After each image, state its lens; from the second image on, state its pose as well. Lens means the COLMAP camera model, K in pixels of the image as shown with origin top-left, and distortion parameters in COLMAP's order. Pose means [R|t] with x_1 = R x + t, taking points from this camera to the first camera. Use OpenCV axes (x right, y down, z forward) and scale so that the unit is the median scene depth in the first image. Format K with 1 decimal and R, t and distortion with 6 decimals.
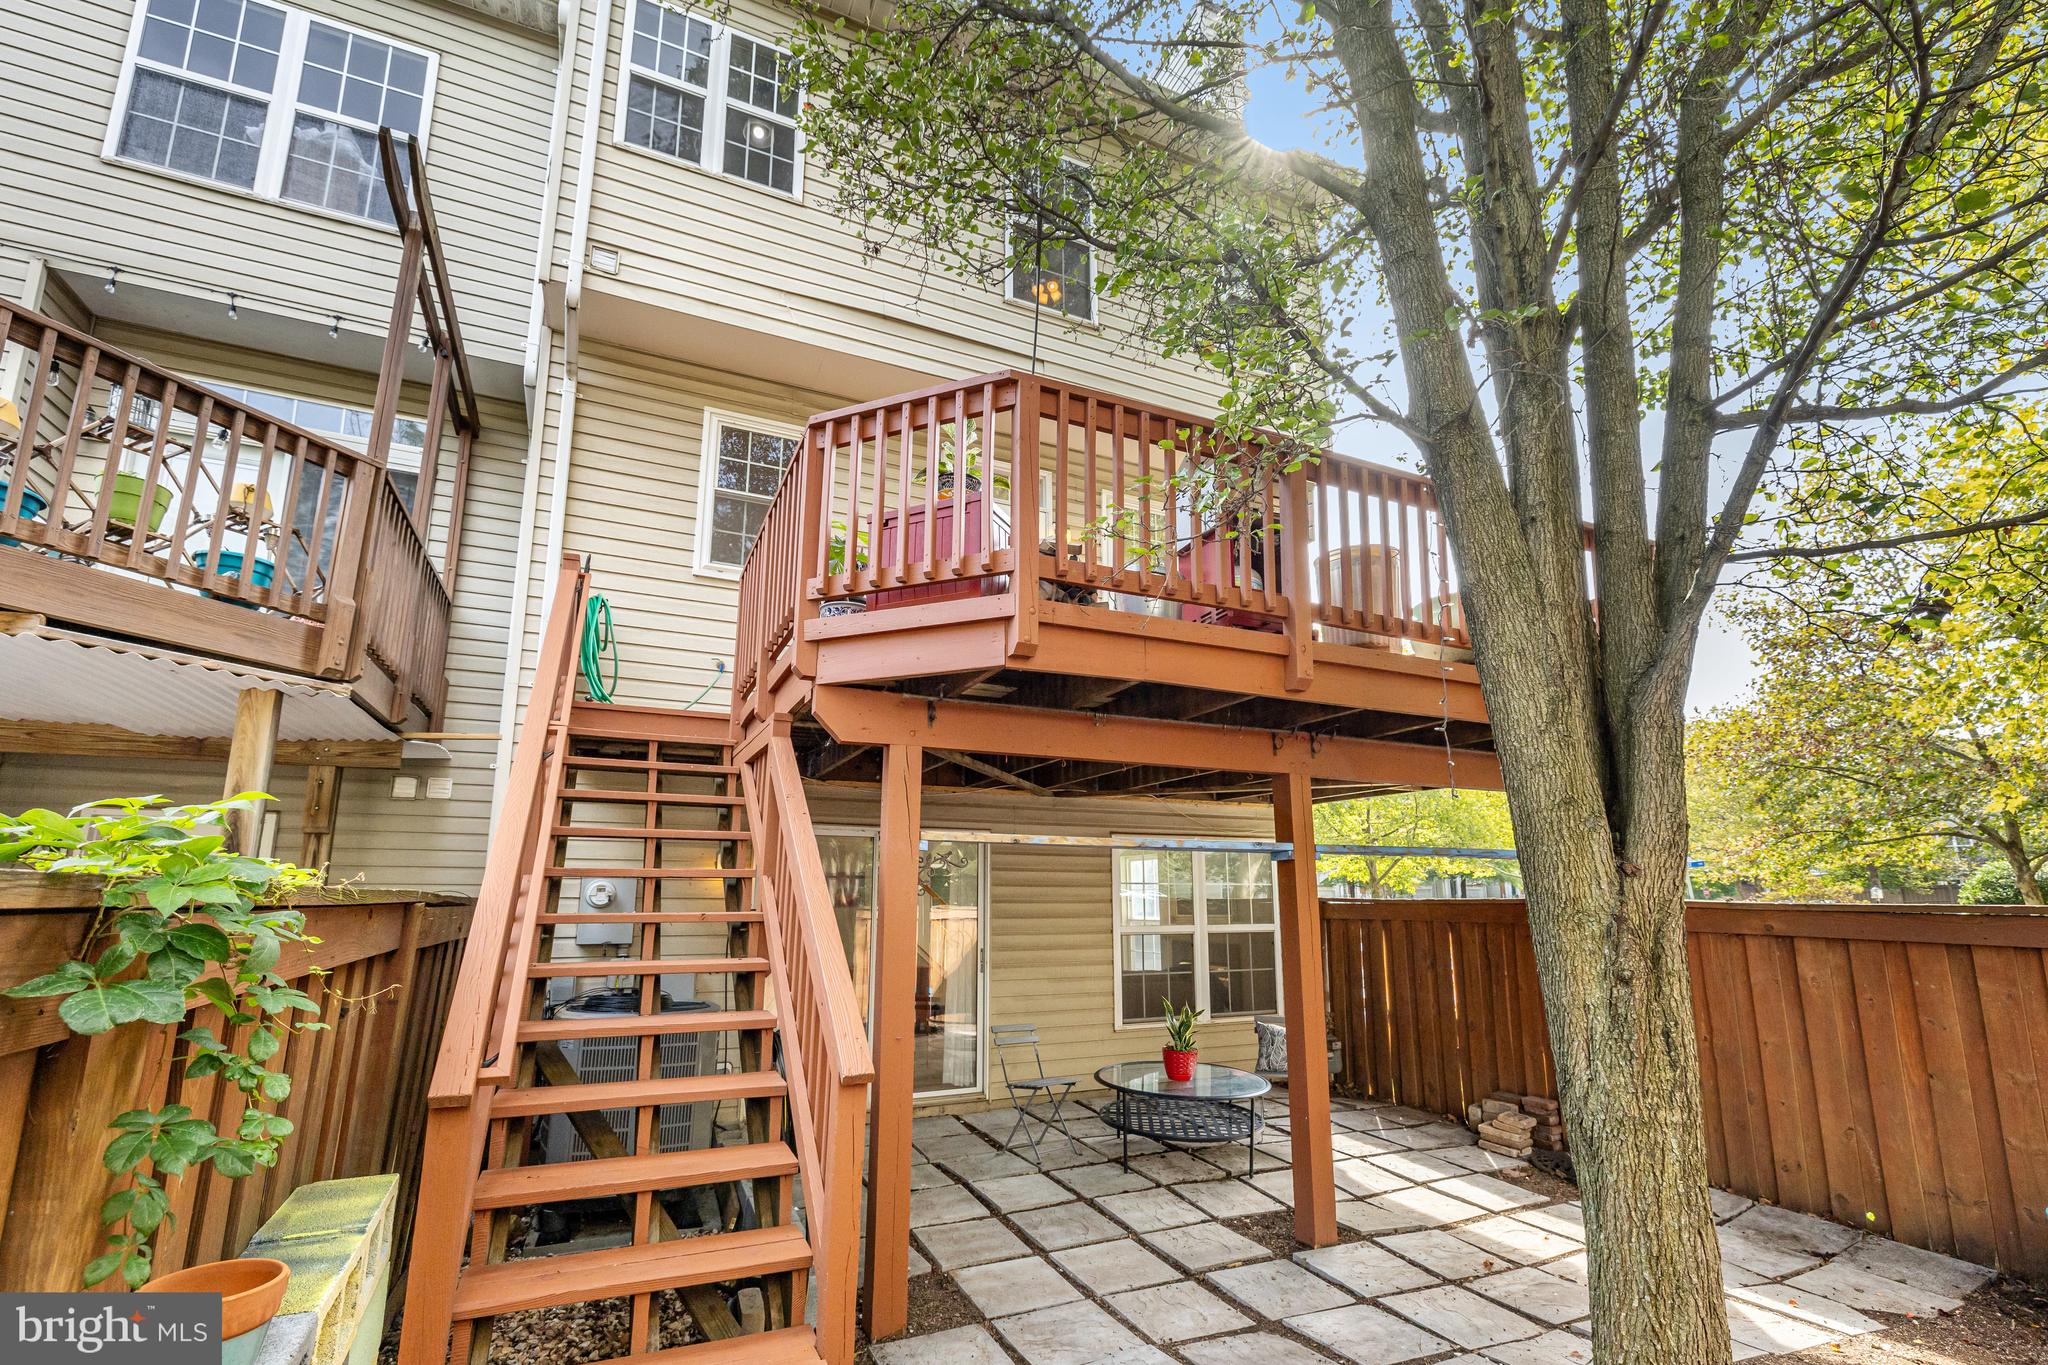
lens RADIAL K [[904.5, 0, 991.4], [0, 904.5, 722.2], [0, 0, 1]] dist [0.005430, -0.000449]
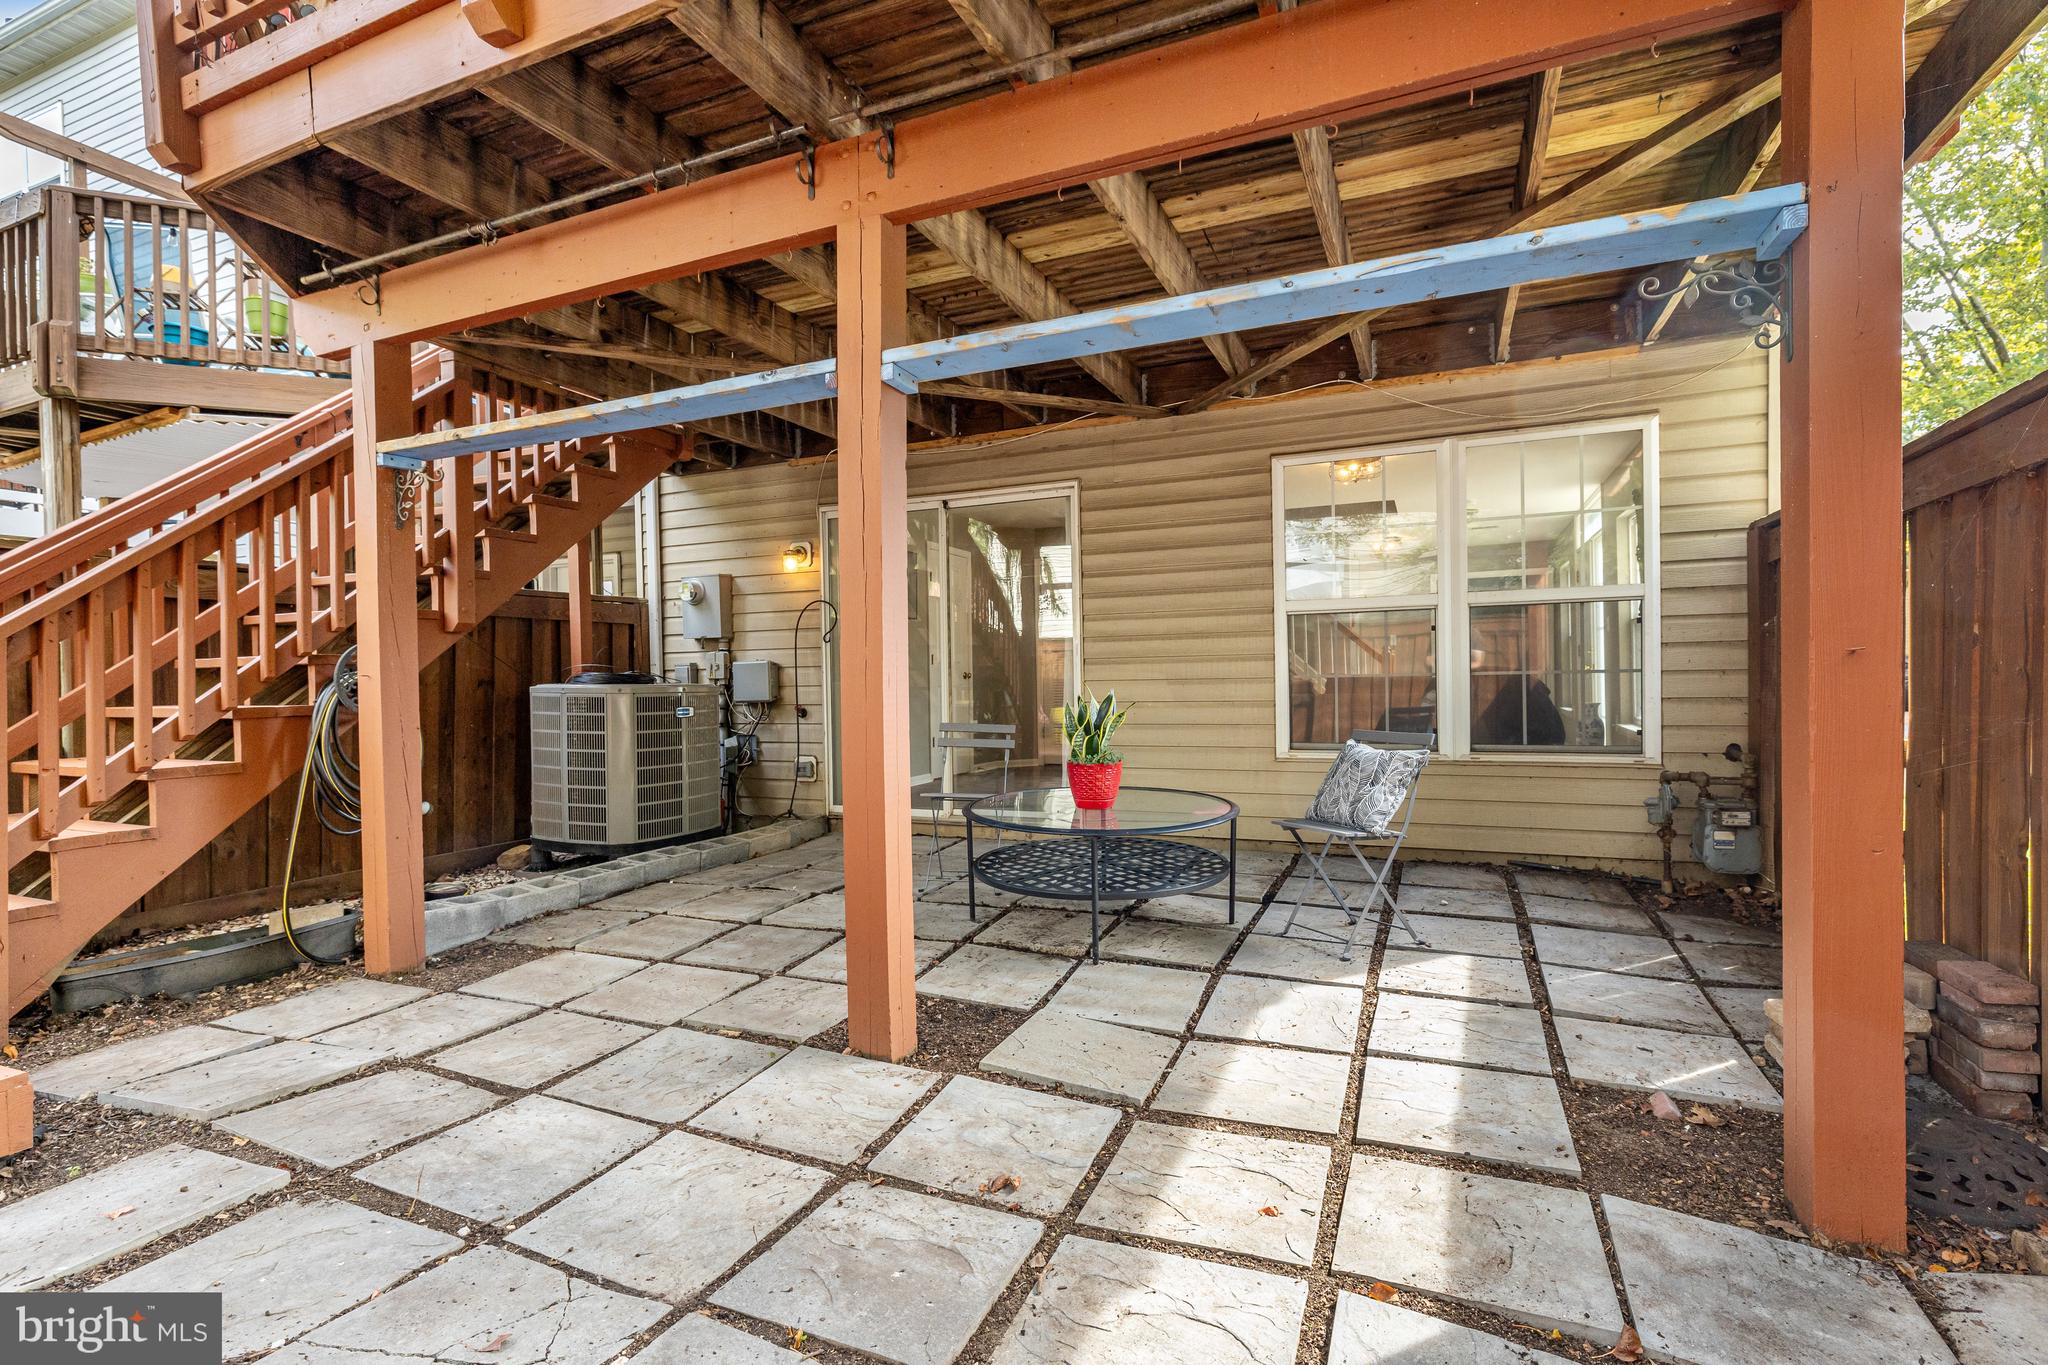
lens RADIAL K [[942.0, 0, 1026.9], [0, 942.0, 687.5], [0, 0, 1]] dist [0.001365, 0.000783]
pose [[0.672420, -0.007314, -0.740134, 0.746706], [0.155482, 0.979036, 0.131582, 0.248644], [0.723655, -0.203556, 0.659460, 0.625270]]
